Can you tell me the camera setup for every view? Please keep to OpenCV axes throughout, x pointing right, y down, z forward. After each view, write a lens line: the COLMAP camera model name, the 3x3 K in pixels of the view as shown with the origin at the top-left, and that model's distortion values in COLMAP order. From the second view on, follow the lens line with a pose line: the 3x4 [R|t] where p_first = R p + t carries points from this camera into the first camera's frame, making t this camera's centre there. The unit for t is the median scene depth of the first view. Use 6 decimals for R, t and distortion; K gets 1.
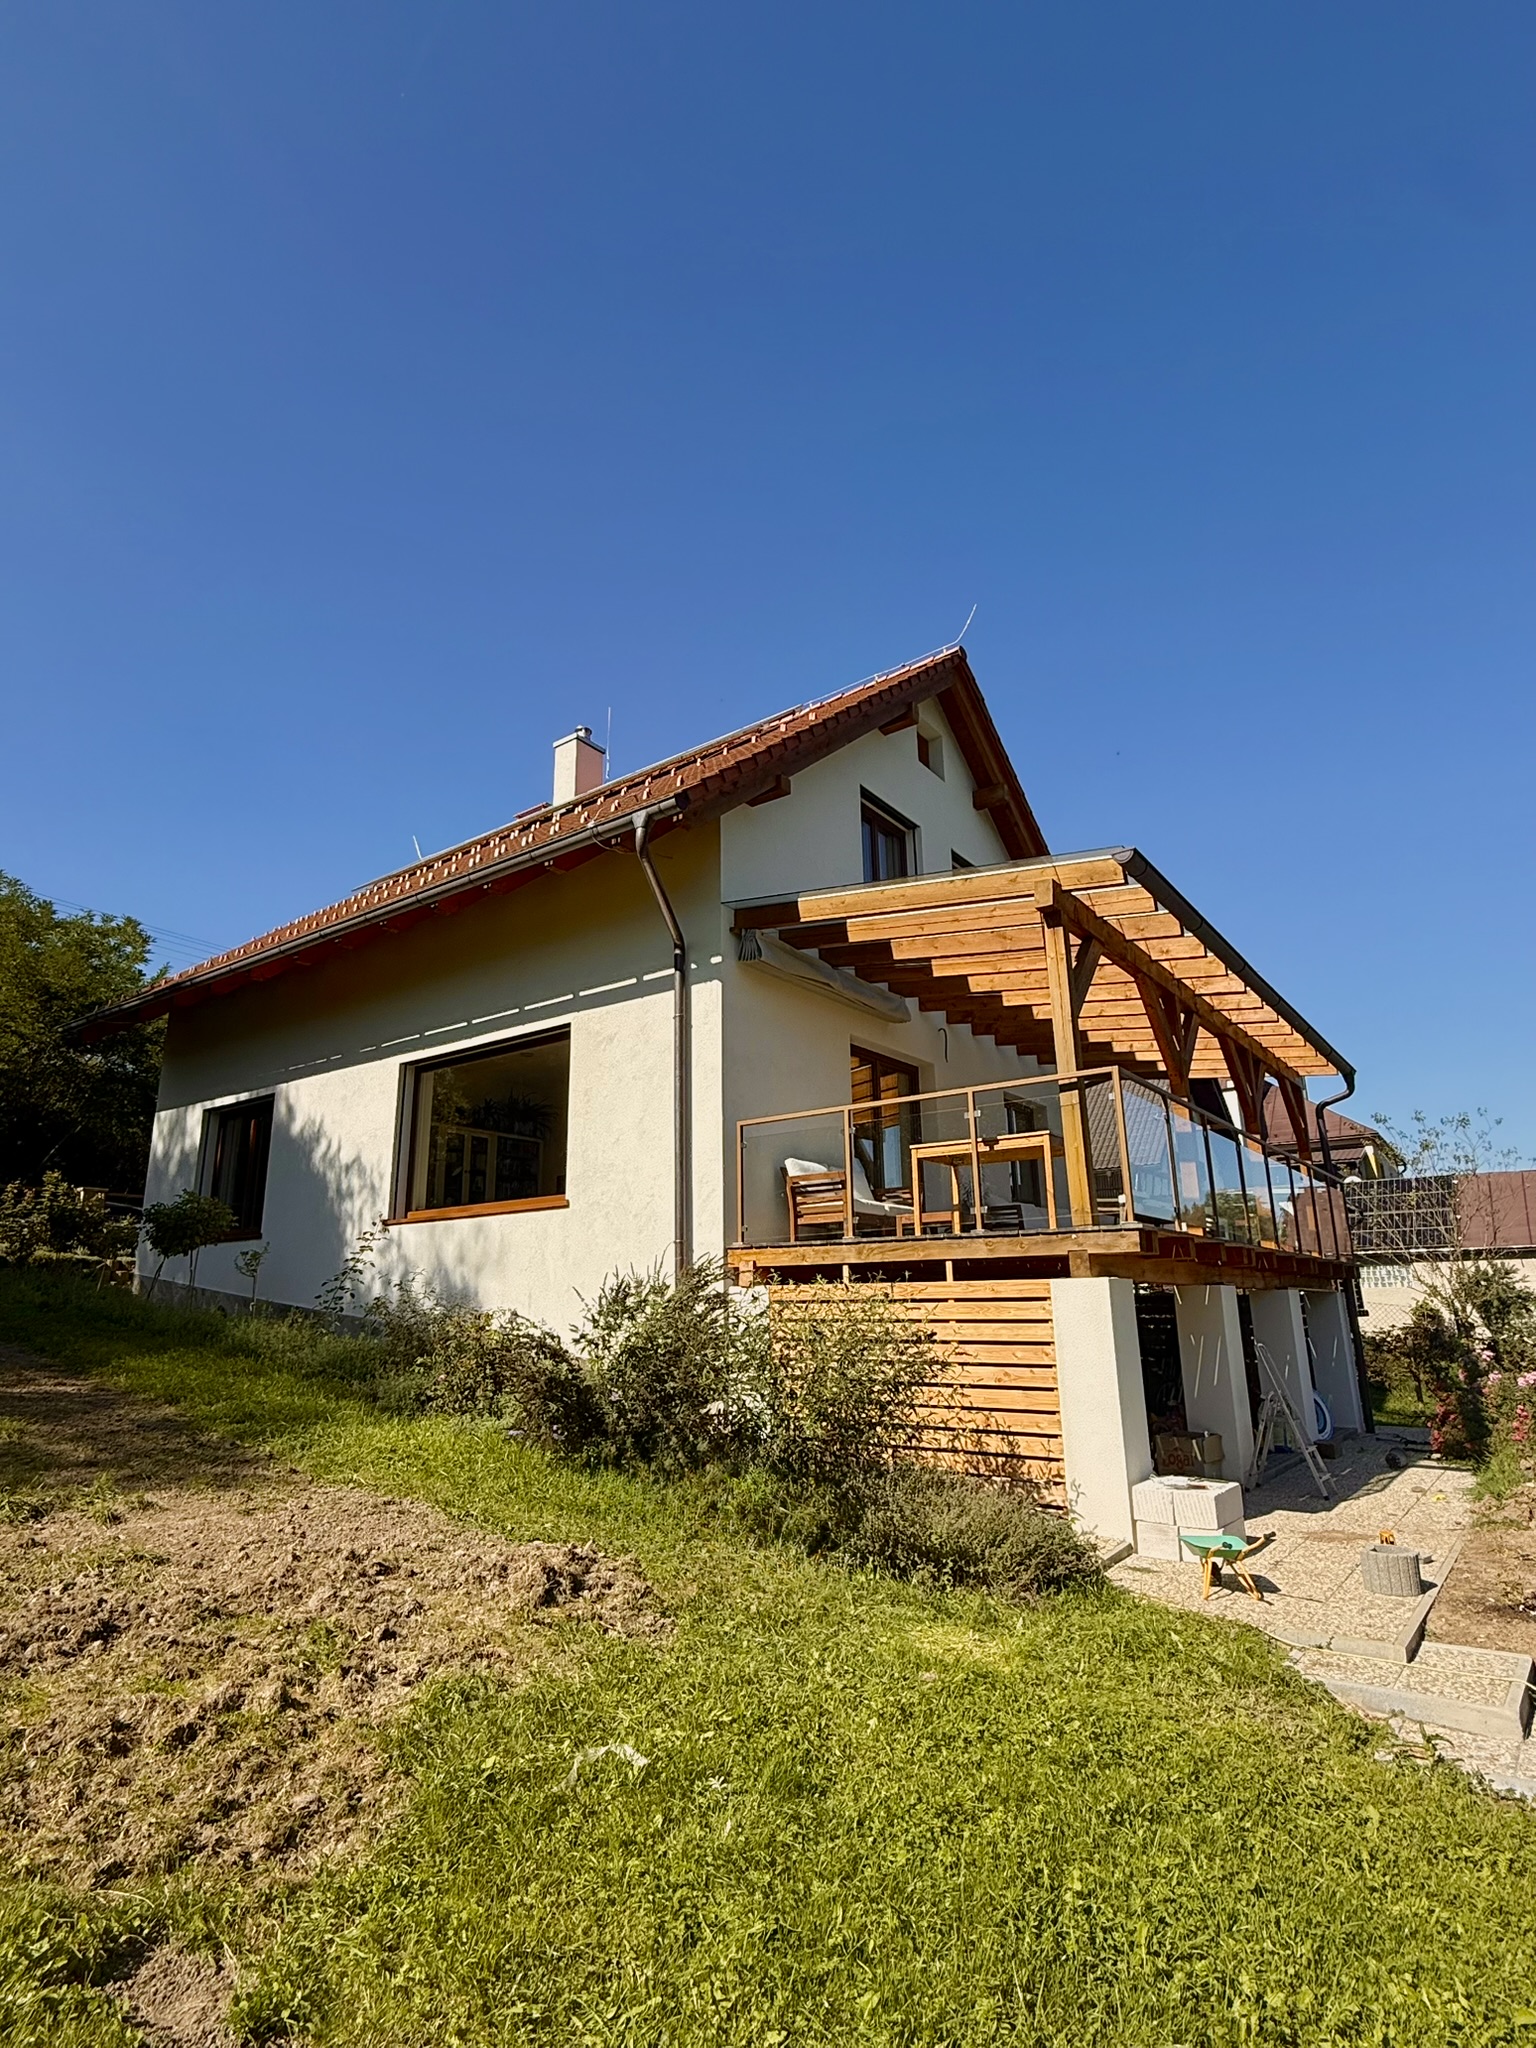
lens RADIAL K [[1058.8, 0, 768.0], [0, 1058.8, 1024.0], [0, 0, 1]] dist [-0.000193, -0.000308]
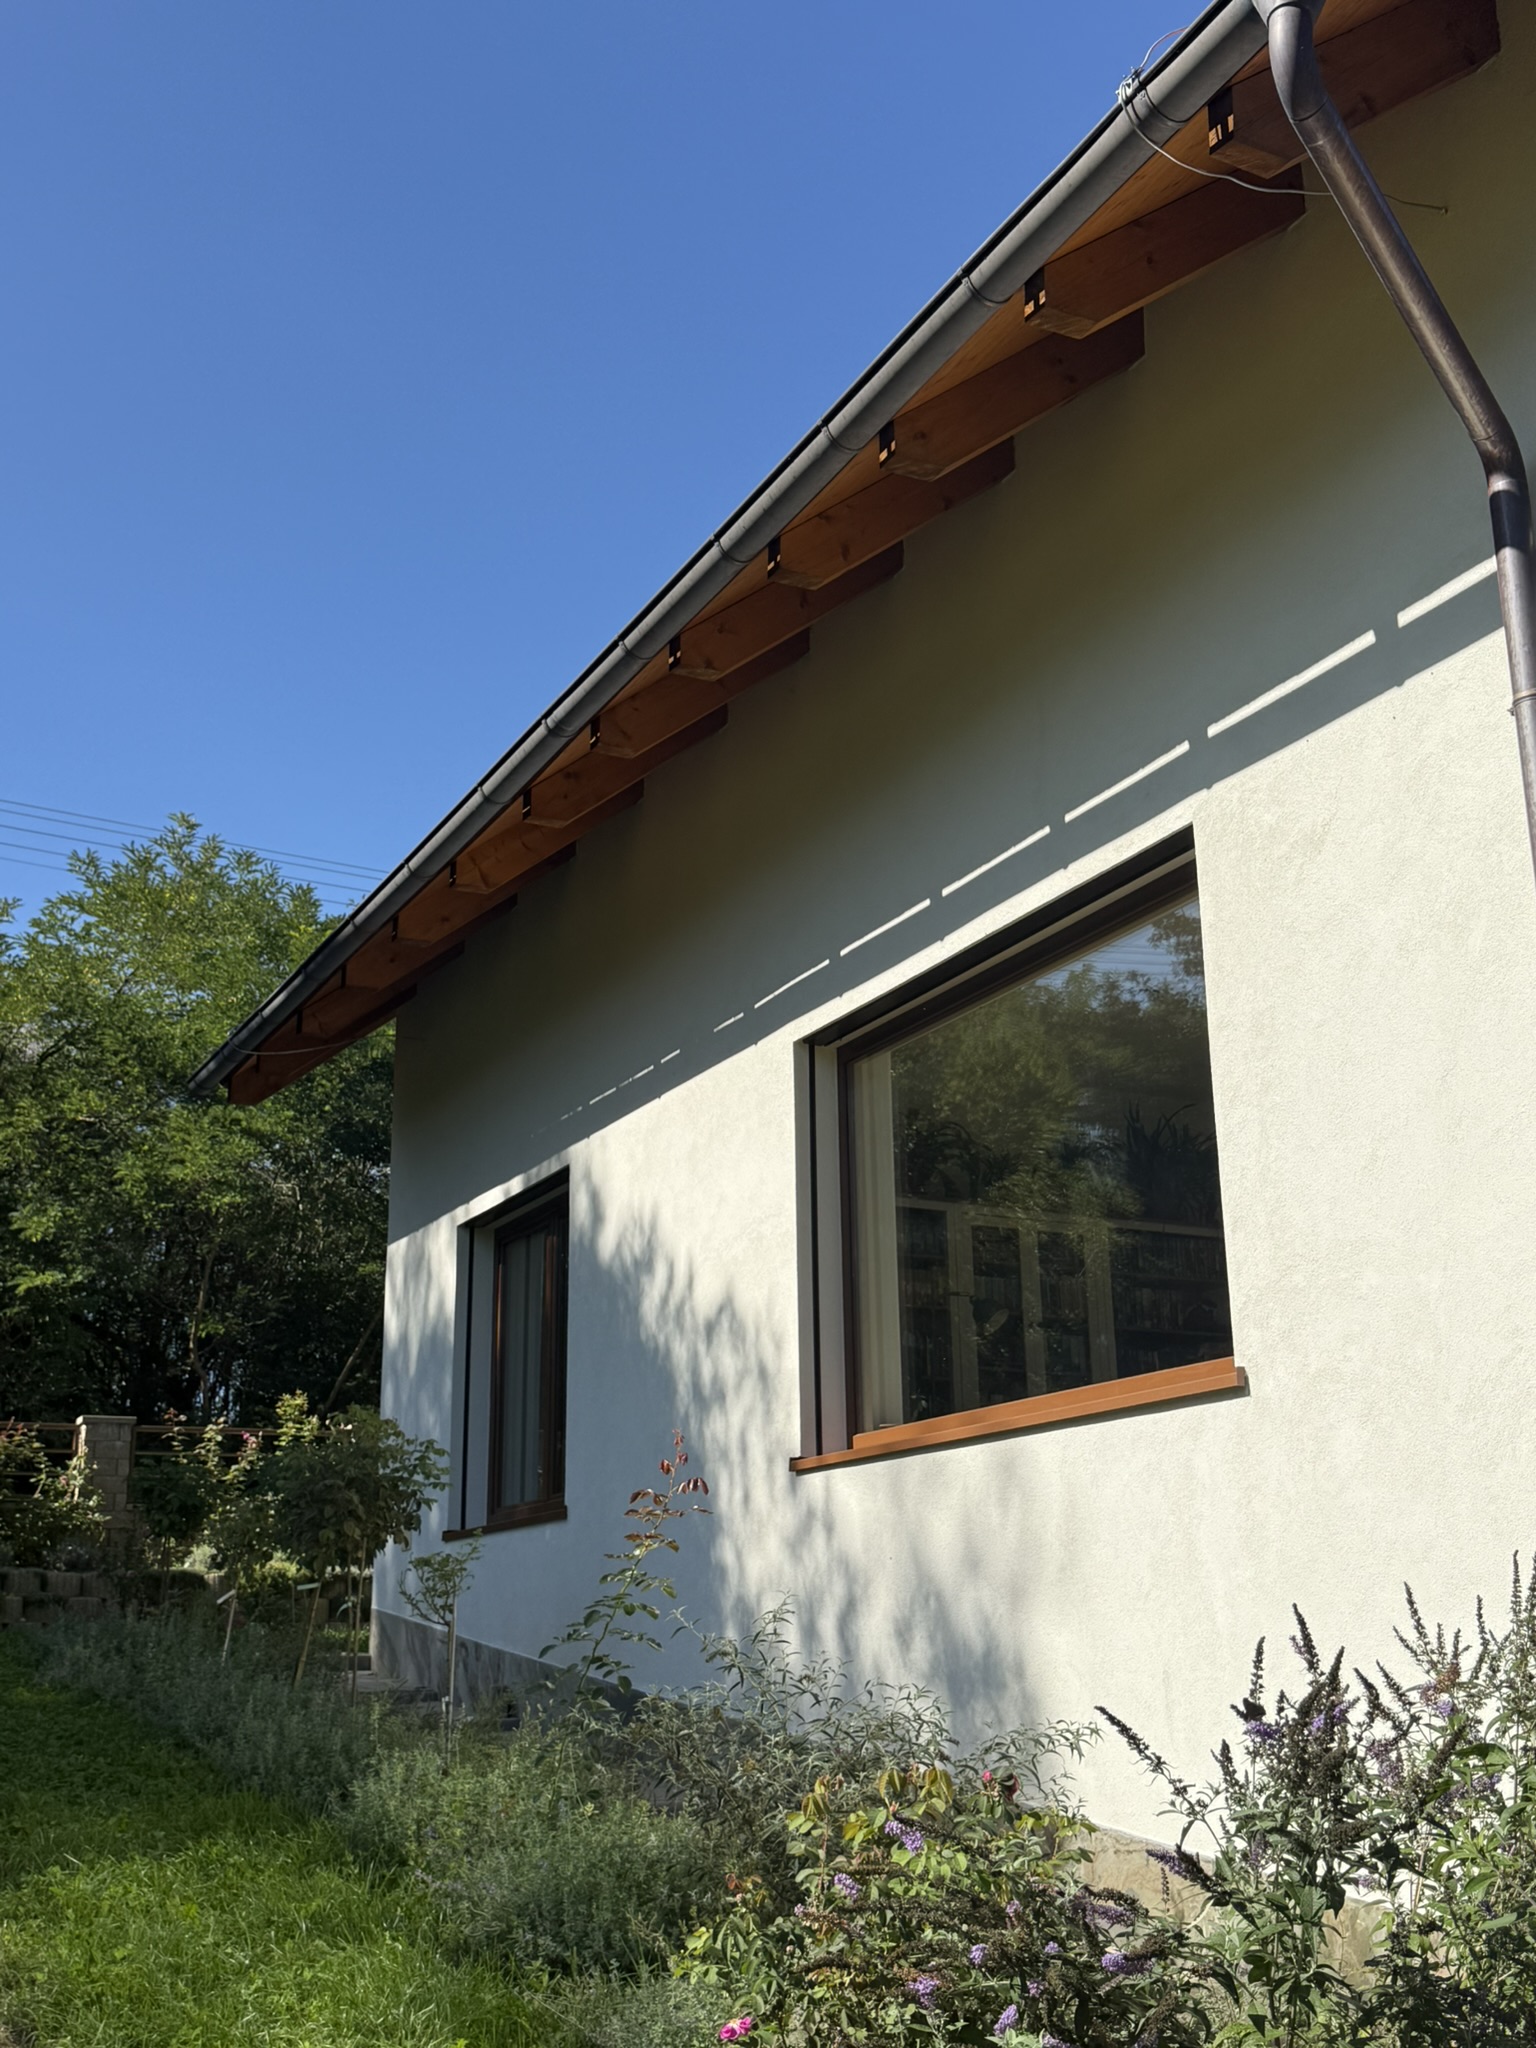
lens RADIAL K [[2224.7, 0, 768.0], [0, 2224.7, 1024.0], [0, 0, 1]] dist [0.105630, 0.003957]
pose [[0.893063, -0.125126, -0.432184, -0.015339], [0.121257, 0.991945, -0.036622, 0.073192], [0.433285, -0.019699, 0.901042, 0.347792]]
